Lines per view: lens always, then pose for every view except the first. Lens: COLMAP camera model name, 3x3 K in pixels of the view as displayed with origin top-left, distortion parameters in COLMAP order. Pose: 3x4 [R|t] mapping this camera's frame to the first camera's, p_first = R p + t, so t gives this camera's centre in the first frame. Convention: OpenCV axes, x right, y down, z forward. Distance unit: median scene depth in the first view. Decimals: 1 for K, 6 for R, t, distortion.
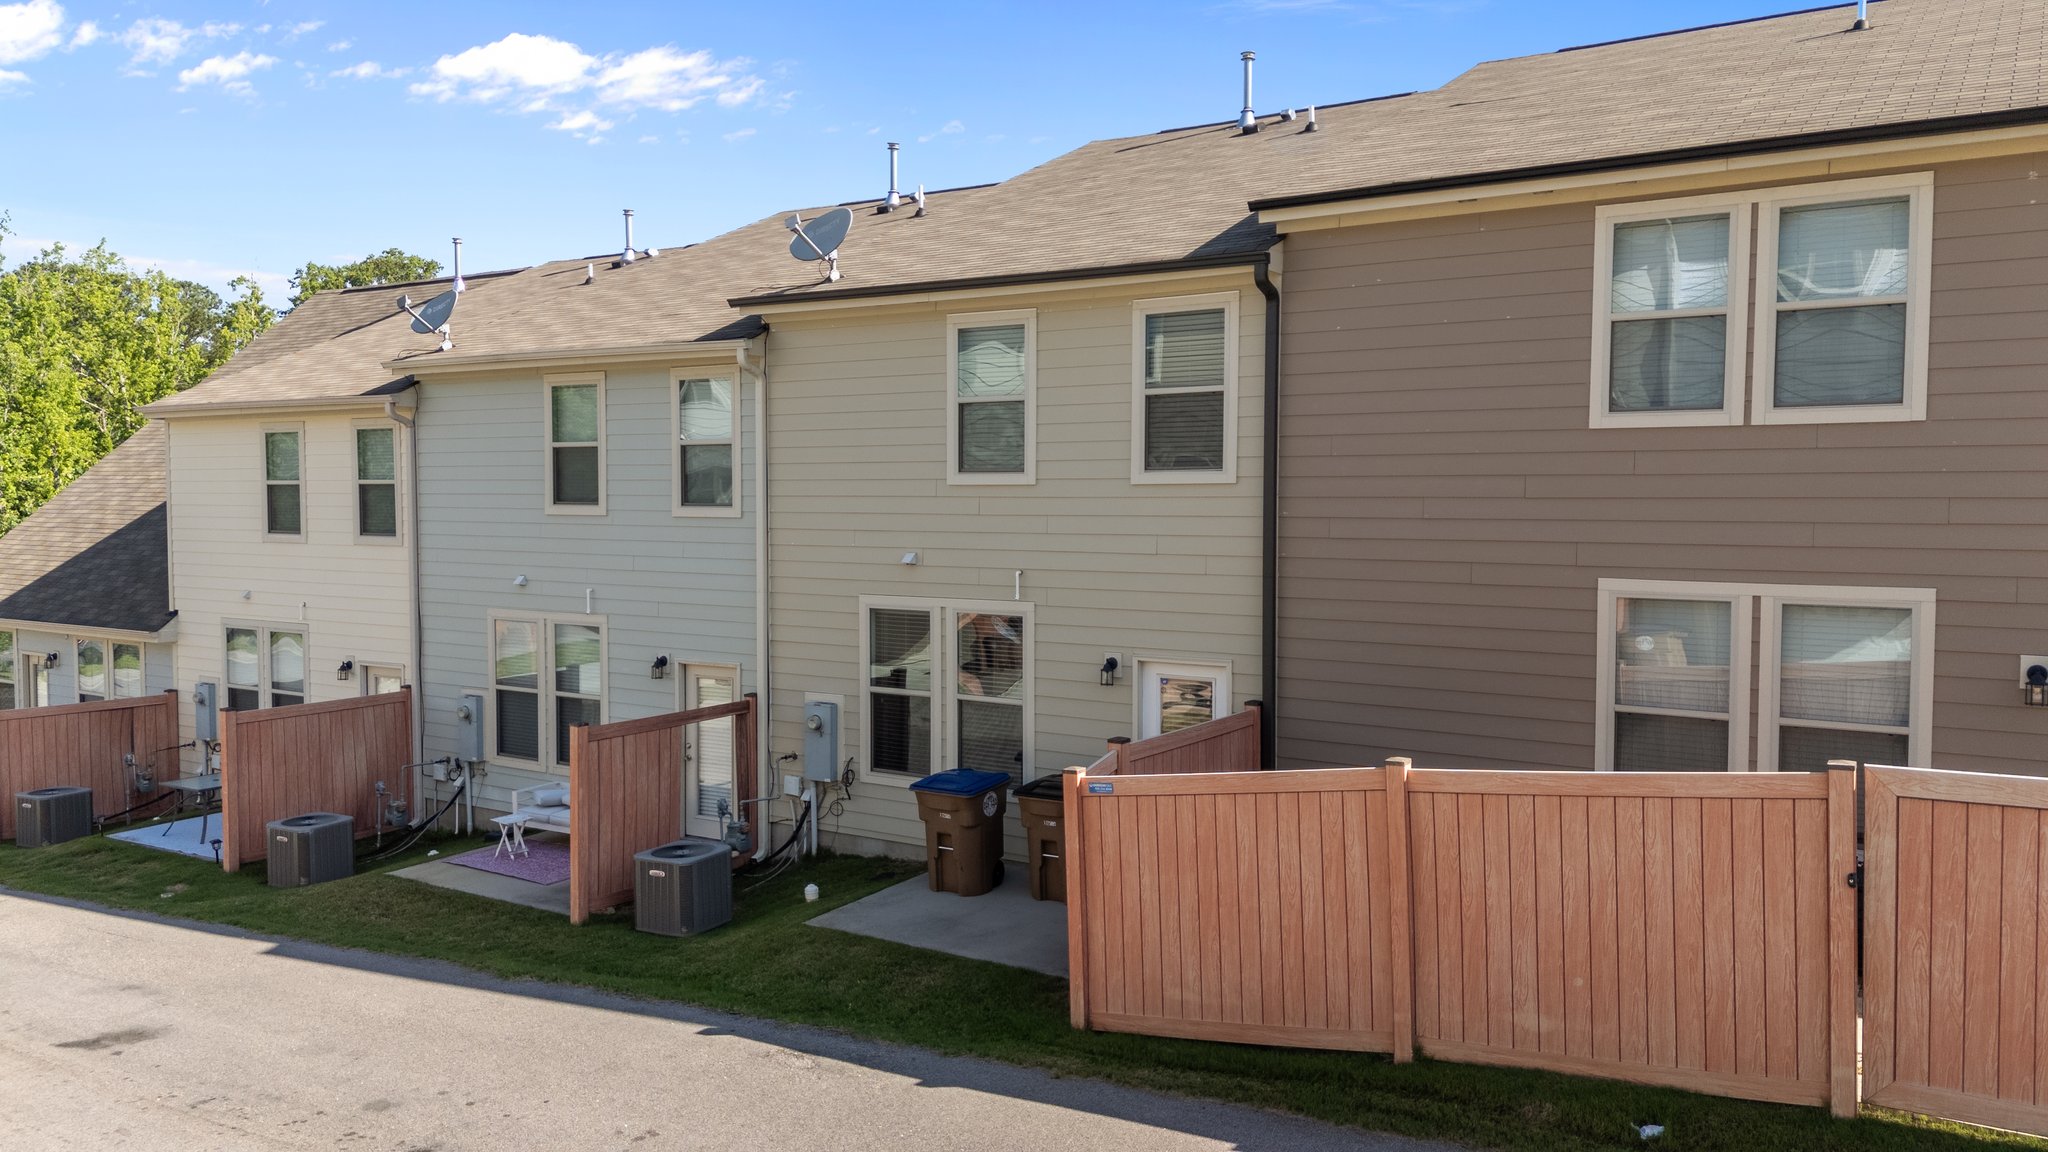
lens RADIAL K [[1516.7, 0, 1019.3], [0, 1516.7, 552.6], [0, 0, 1]] dist [0.066065, -0.068059]
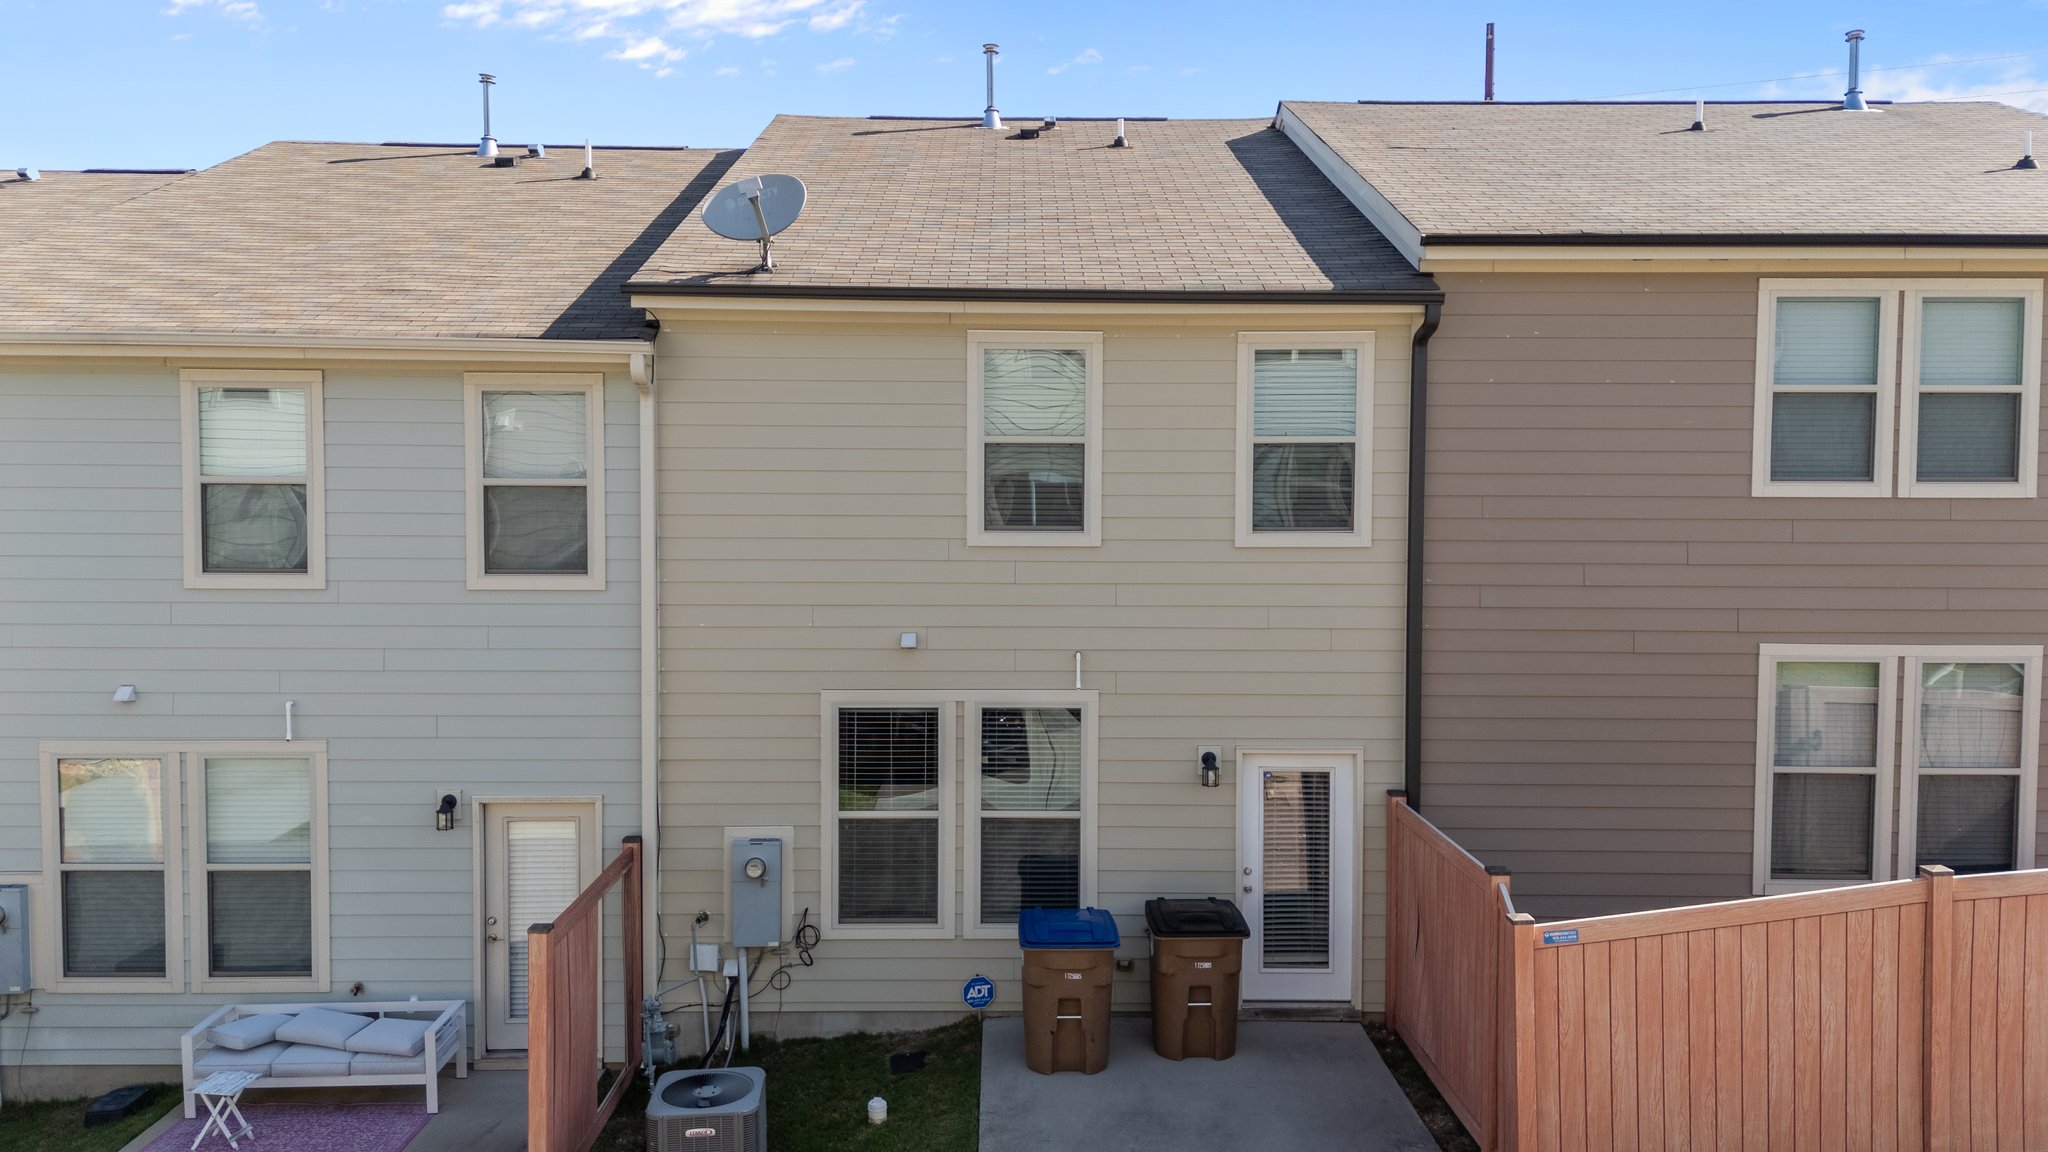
lens RADIAL K [[1516.7, 0, 1019.3], [0, 1516.7, 552.6], [0, 0, 1]] dist [0.066065, -0.068059]
pose [[0.827906, -0.019020, 0.560544, -0.560311], [0.018032, 0.999811, 0.007294, -0.056263], [-0.560577, 0.004069, 0.828092, 0.403070]]
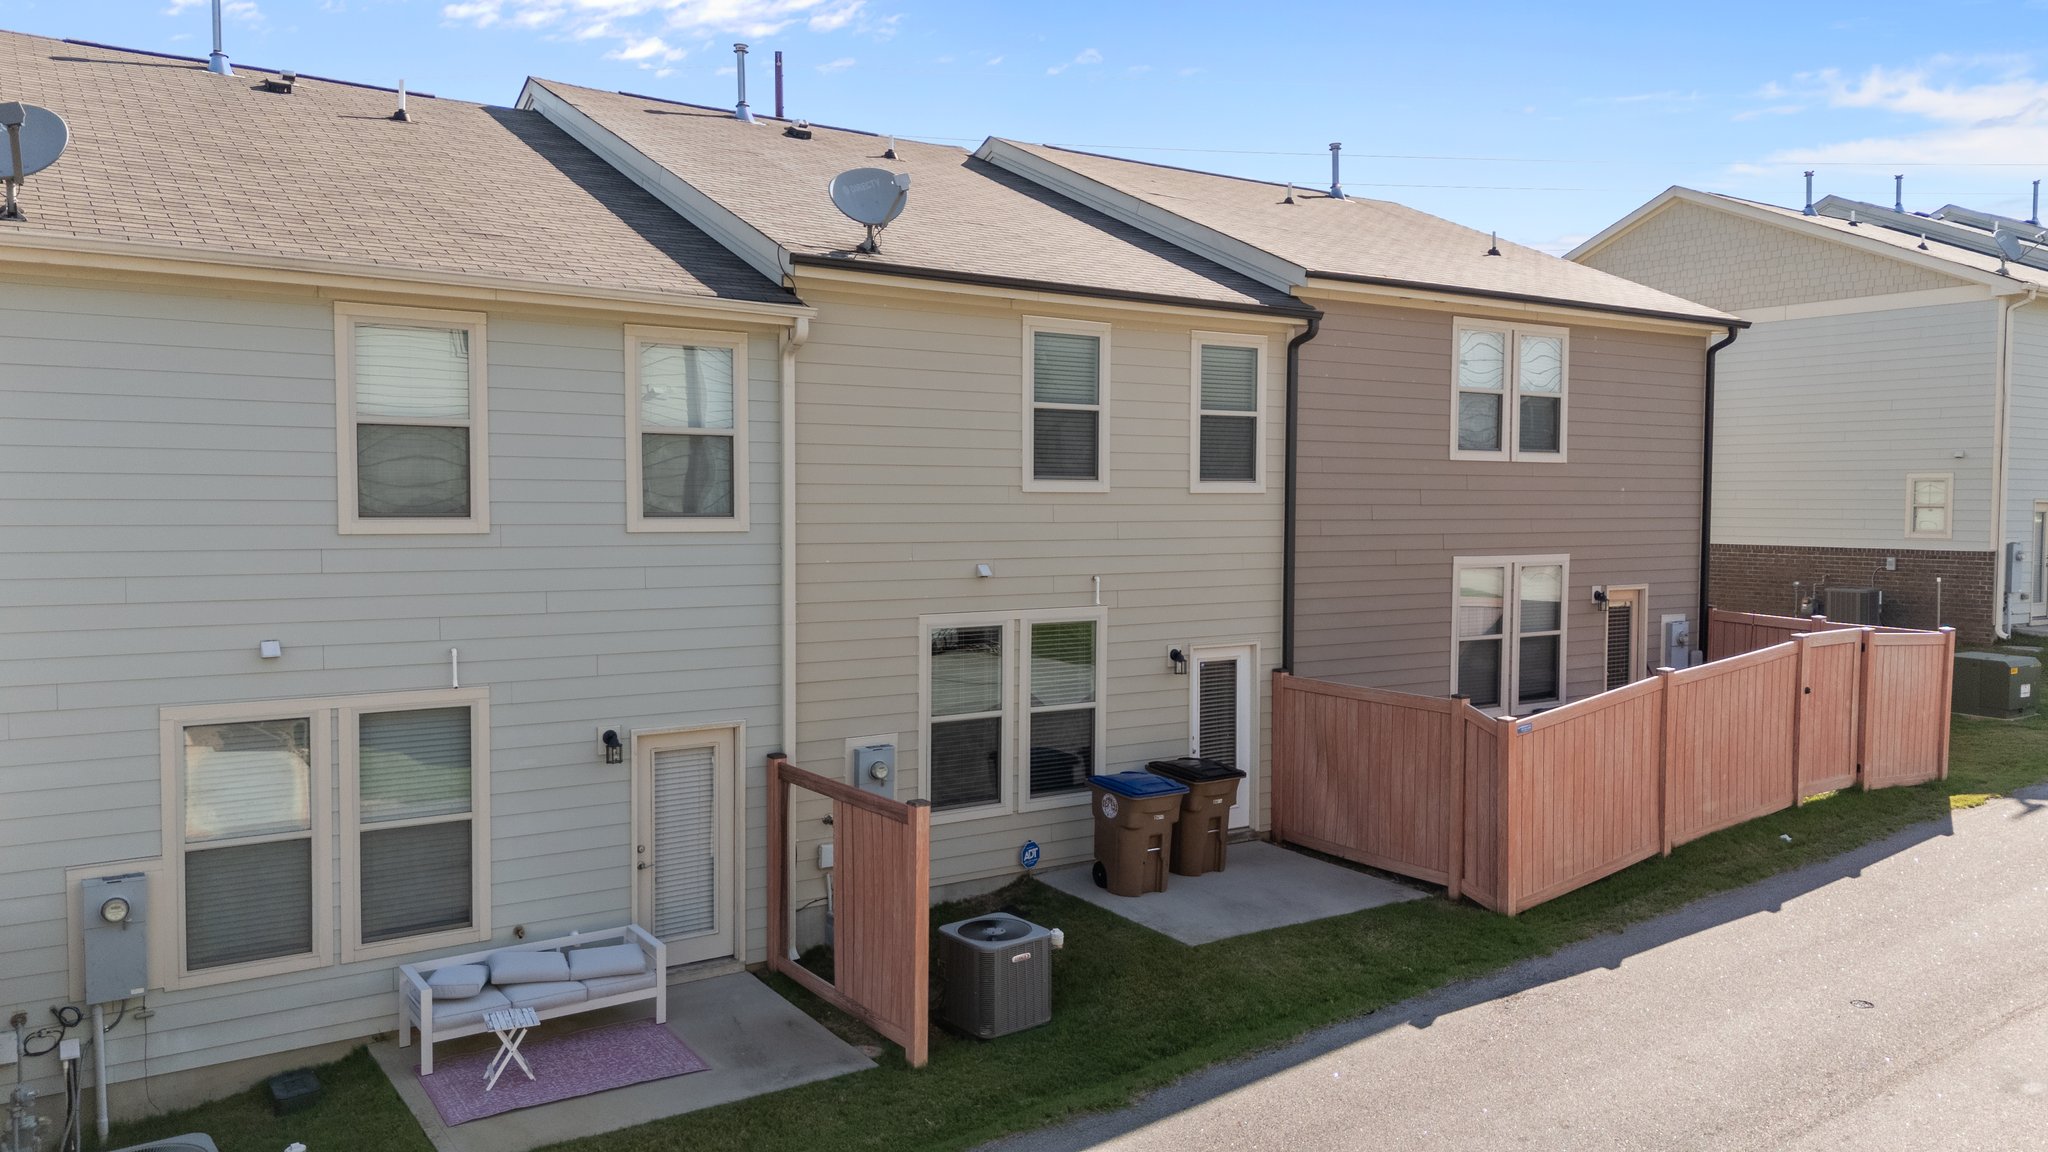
lens RADIAL K [[1496.1, 0, 1023.7], [0, 1496.1, 565.6], [0, 0, 1]] dist [0.064569, -0.066416]
pose [[0.377239, -0.040300, 0.925239, -1.114660], [0.032377, 0.999016, 0.030313, -0.032359], [-0.925550, 0.018521, 0.378173, 0.773006]]
